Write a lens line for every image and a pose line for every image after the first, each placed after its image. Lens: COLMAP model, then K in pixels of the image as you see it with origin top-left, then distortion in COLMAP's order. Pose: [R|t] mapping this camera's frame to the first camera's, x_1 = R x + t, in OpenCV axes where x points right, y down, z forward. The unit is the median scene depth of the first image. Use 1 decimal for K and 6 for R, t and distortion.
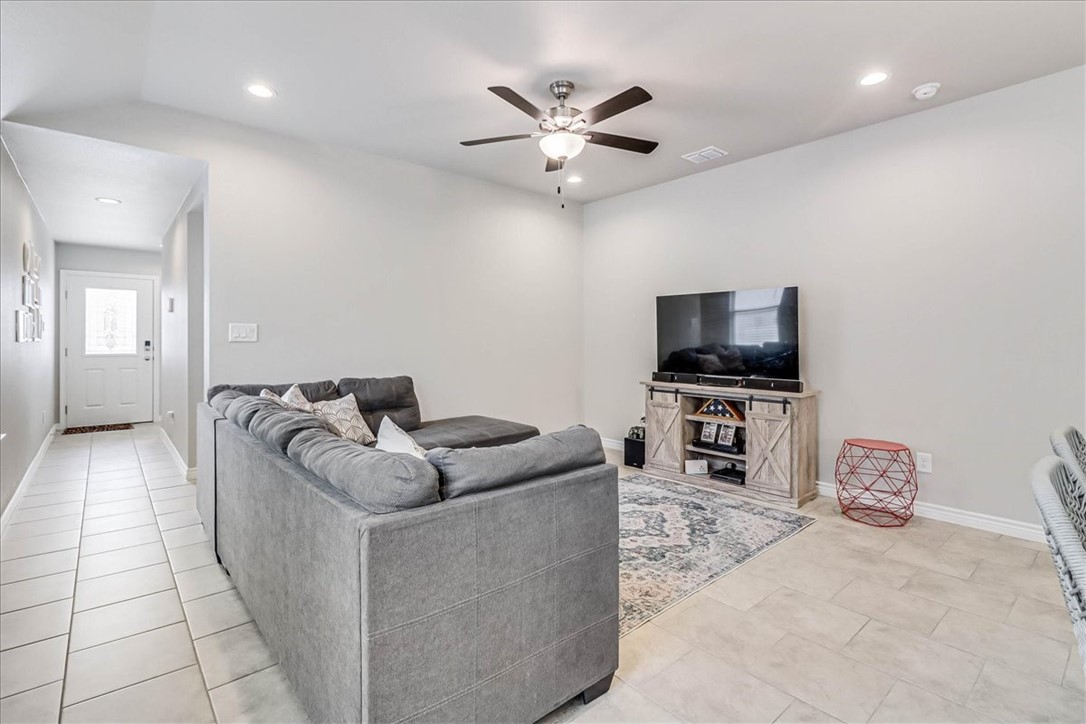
lens RADIAL K [[509.0, 0, 540.7], [0, 509.0, 341.9], [0, 0, 1]] dist [0.002286, 0.000323]
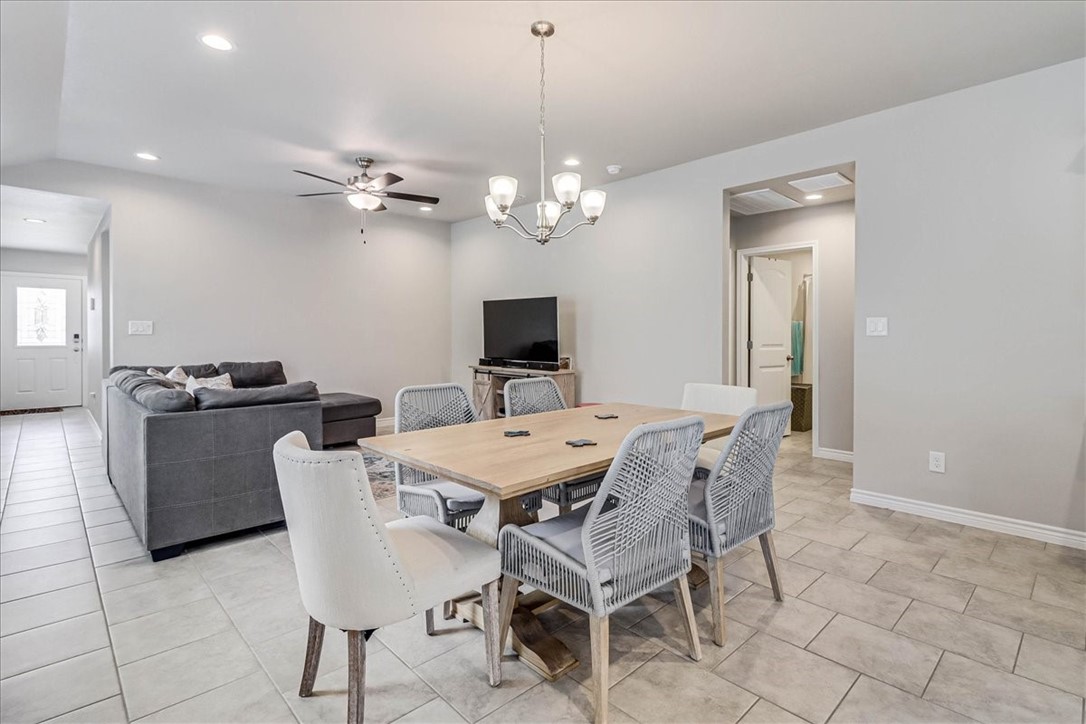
lens RADIAL K [[502.3, 0, 542.5], [0, 502.3, 339.4], [0, 0, 1]] dist [-0.001130, -0.000268]
pose [[0.996989, 0.001618, 0.077528, 0.377918], [-0.002139, 0.999976, 0.006645, 0.001136], [-0.077516, -0.006791, 0.996968, -0.410638]]
